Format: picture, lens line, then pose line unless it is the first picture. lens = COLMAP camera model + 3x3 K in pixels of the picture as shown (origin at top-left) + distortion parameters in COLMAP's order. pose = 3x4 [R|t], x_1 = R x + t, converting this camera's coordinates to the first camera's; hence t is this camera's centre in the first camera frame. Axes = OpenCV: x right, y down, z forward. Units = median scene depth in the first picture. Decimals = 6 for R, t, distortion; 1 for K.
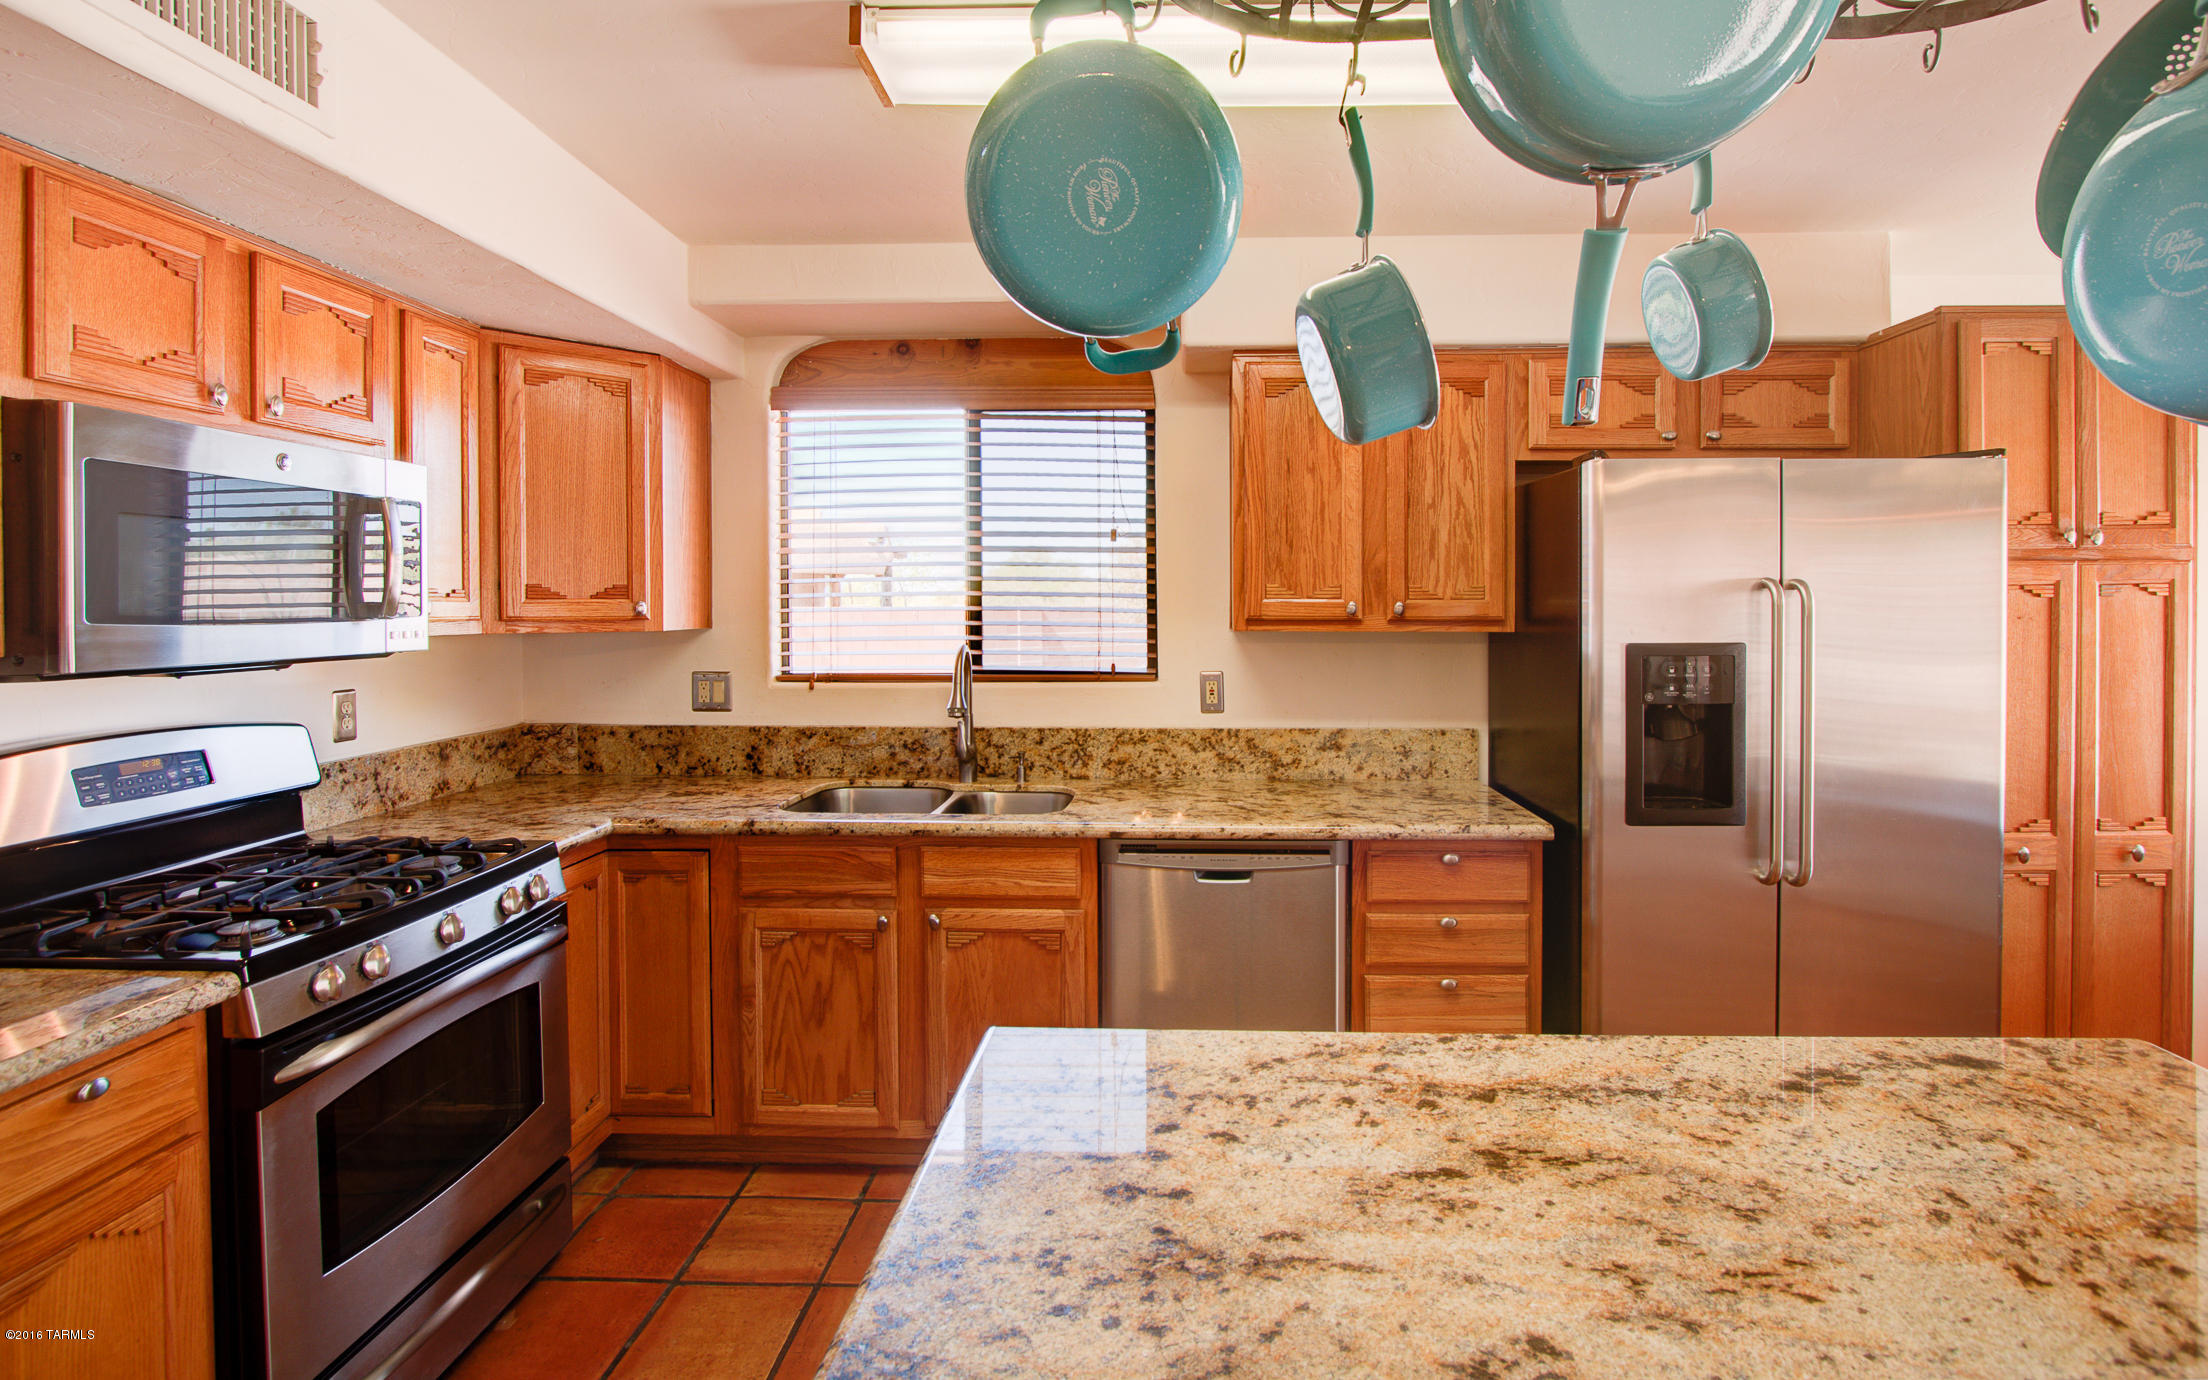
lens RADIAL K [[1025.7, 0, 1105.9], [0, 1025.7, 610.3], [0, 0, 1]] dist [-0.015919, 0.000298]
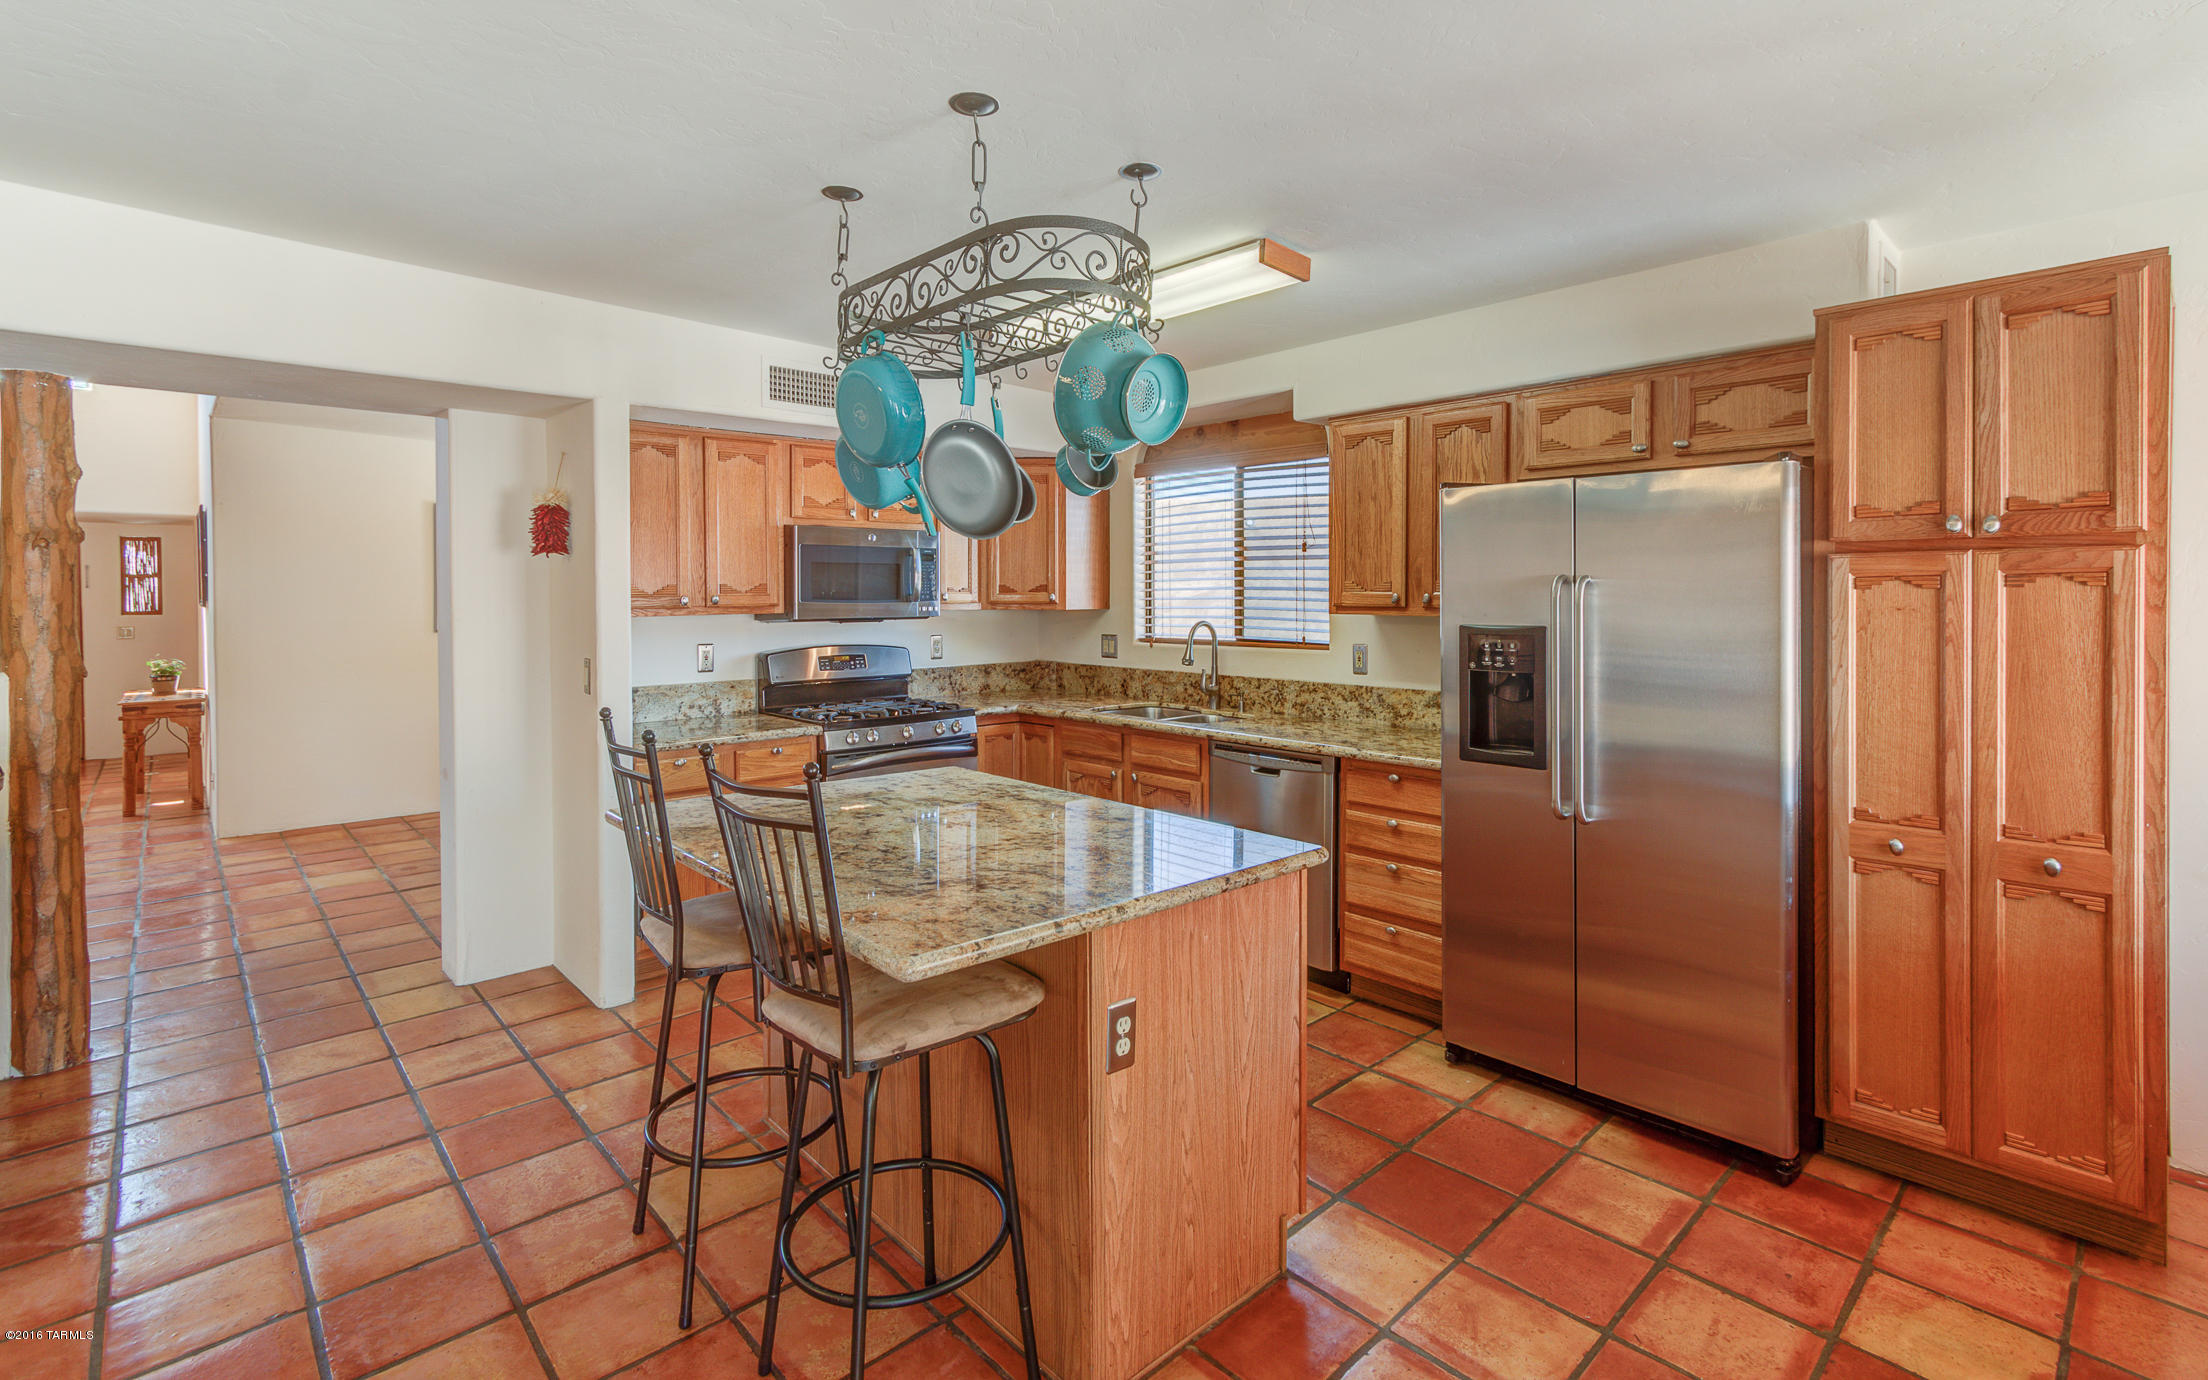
lens RADIAL K [[1068.0, 0, 1108.5], [0, 1068.0, 595.2], [0, 0, 1]] dist [-0.000869, 0.000122]
pose [[0.689378, 0.000228, -0.724402, 1.086296], [-0.004264, 0.999984, -0.003743, 0.001051], [0.724389, 0.005669, 0.689368, -0.276672]]
